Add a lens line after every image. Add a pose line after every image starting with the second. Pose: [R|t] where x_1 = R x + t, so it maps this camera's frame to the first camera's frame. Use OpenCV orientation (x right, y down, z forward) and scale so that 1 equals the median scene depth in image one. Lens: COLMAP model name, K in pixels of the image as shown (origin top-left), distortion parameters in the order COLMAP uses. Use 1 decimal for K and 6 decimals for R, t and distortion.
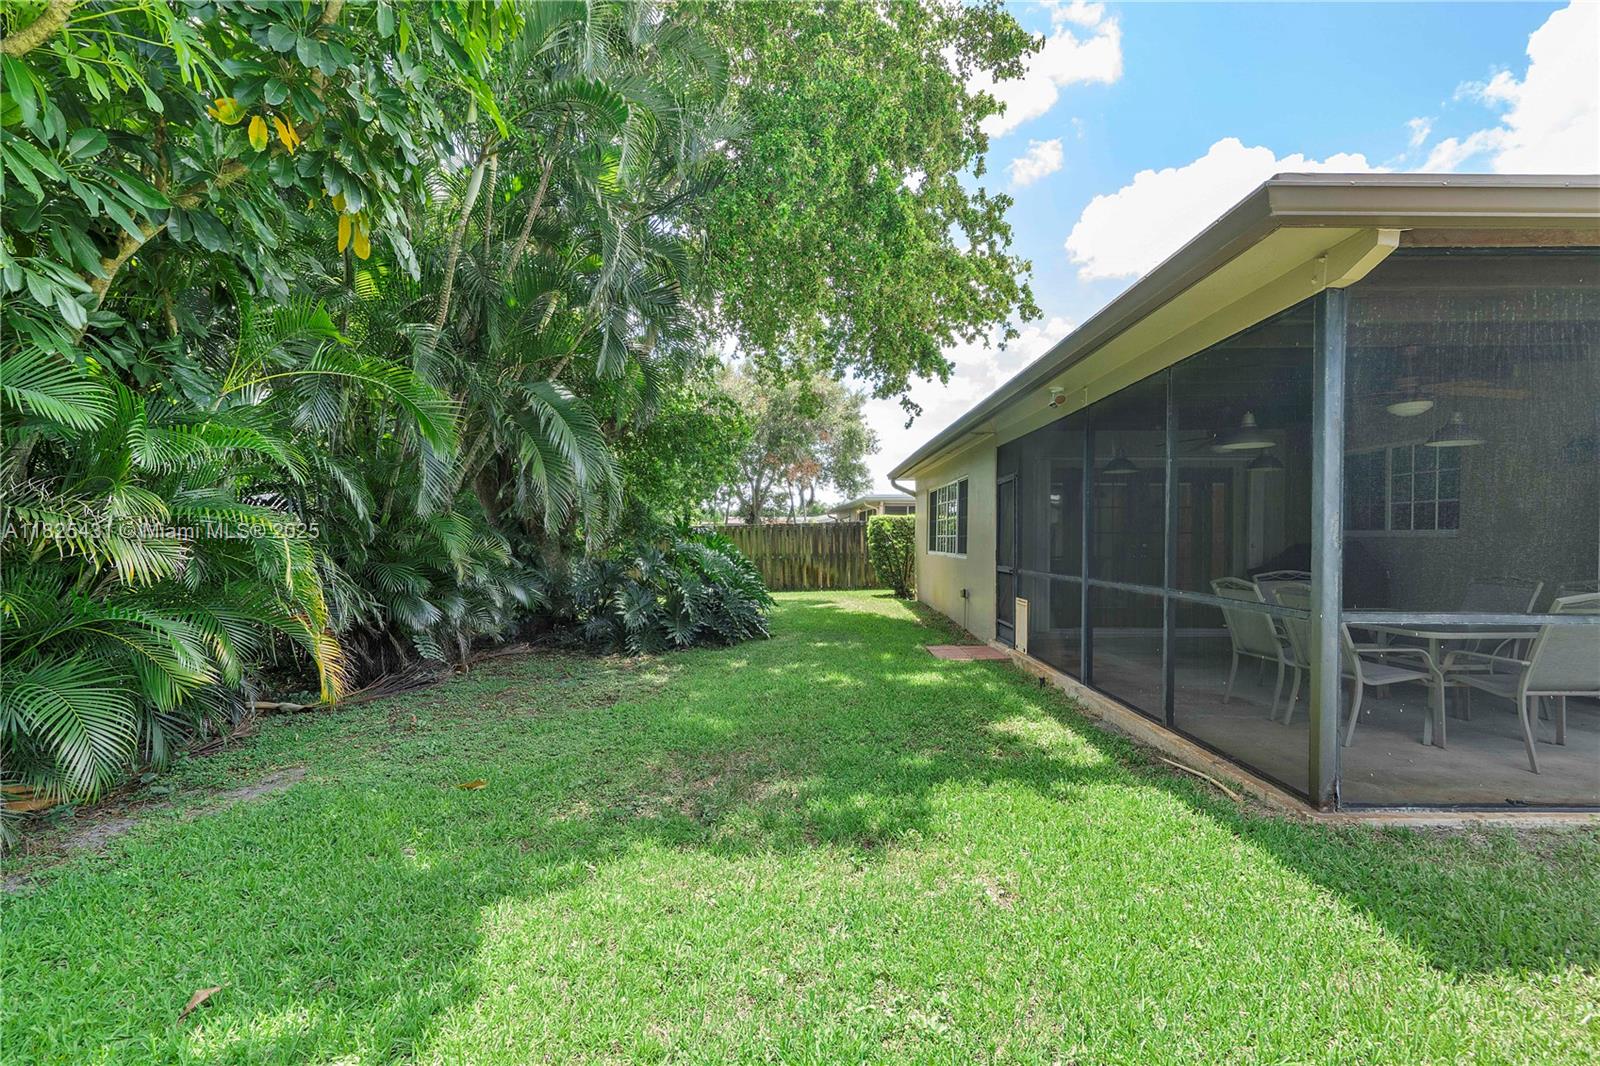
lens RADIAL K [[753.9, 0, 806.9], [0, 753.9, 535.7], [0, 0, 1]] dist [0.000747, 0.000304]
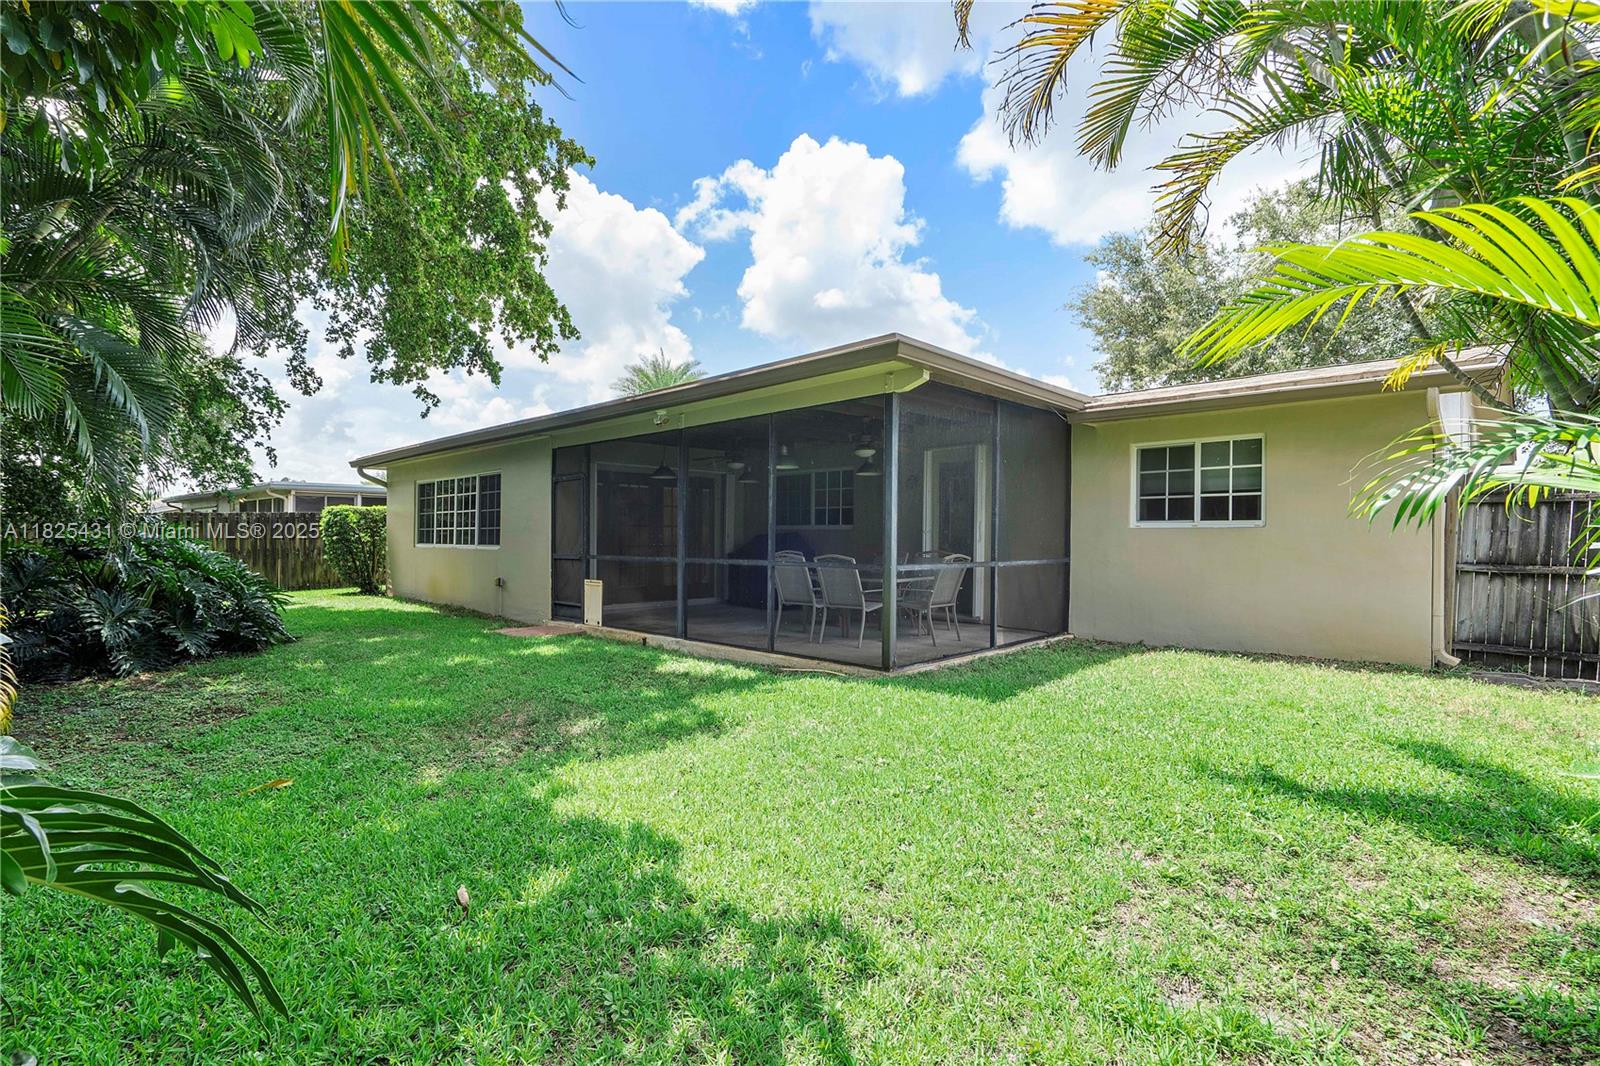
lens RADIAL K [[753.9, 0, 806.9], [0, 753.9, 535.7], [0, 0, 1]] dist [0.000747, 0.000304]
pose [[0.689273, 0.001088, 0.724501, -0.282344], [-0.003056, 0.999994, 0.001406, 0.009340], [-0.724495, -0.003183, 0.689272, -0.046733]]
